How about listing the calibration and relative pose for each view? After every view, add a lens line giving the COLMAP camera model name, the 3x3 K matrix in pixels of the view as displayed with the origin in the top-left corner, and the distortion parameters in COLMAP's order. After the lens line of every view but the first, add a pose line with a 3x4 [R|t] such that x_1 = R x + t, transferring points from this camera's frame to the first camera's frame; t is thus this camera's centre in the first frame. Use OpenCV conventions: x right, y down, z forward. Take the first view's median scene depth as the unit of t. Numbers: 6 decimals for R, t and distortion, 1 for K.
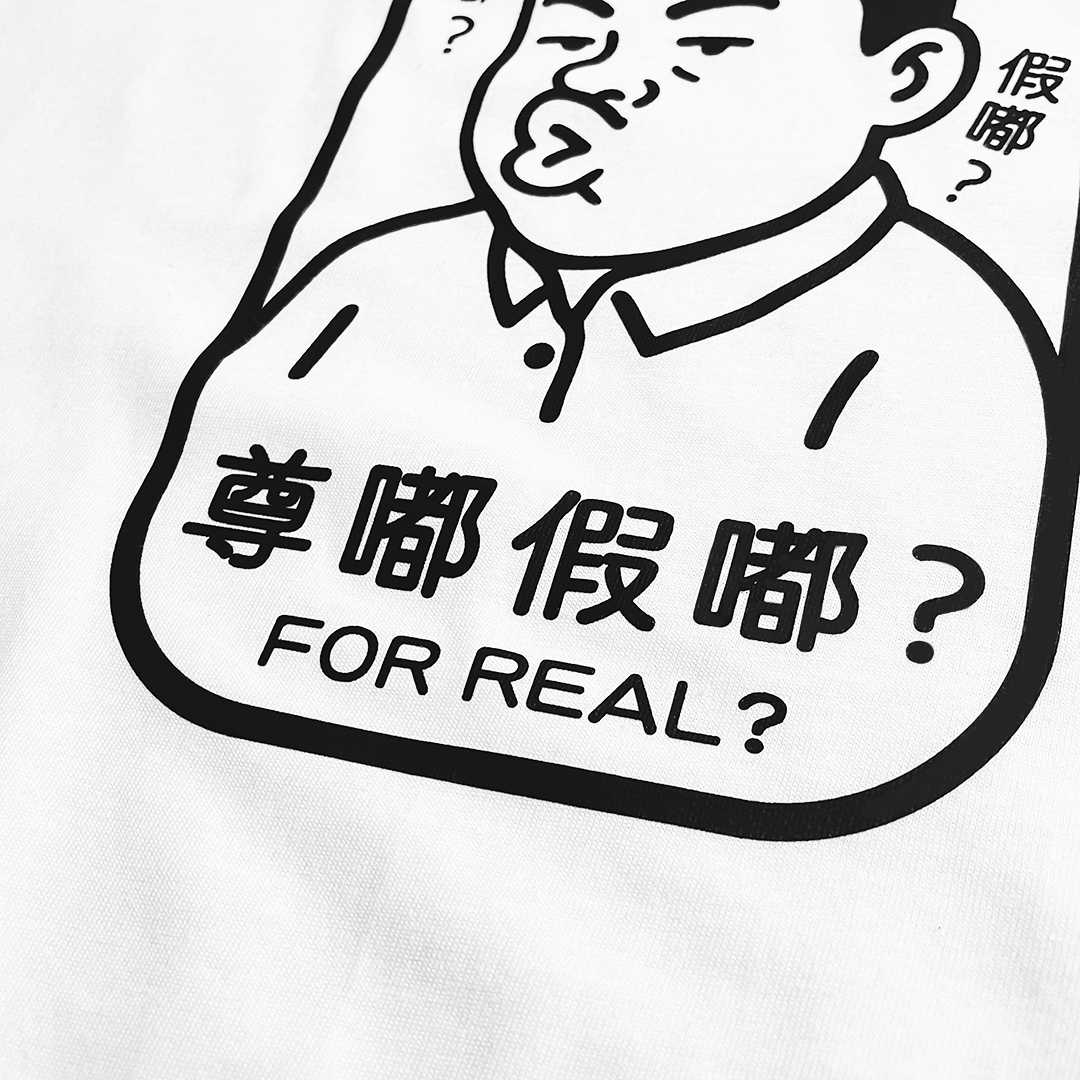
lens RADIAL K [[1081.6, 0, 557.5], [0, 1081.6, 520.8], [0, 0, 1]] dist [0.092772, -0.156774]
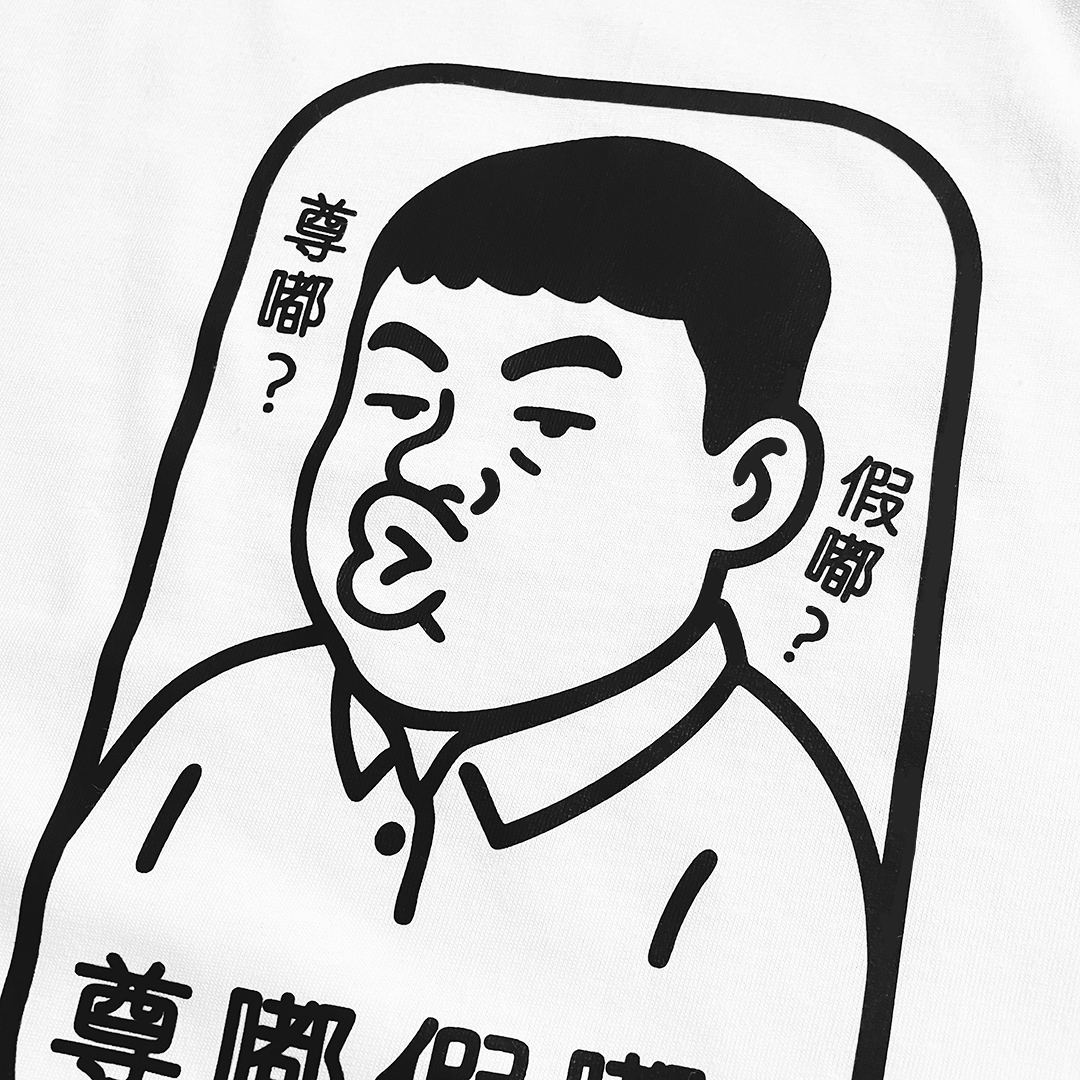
lens RADIAL K [[1081.6, 0, 557.5], [0, 1081.6, 520.8], [0, 0, 1]] dist [0.092772, -0.156774]
pose [[0.994125, -0.065178, 0.086413, 0.066545], [0.041279, 0.966327, 0.253984, -0.664375], [-0.100058, -0.248925, 0.963340, 0.081948]]
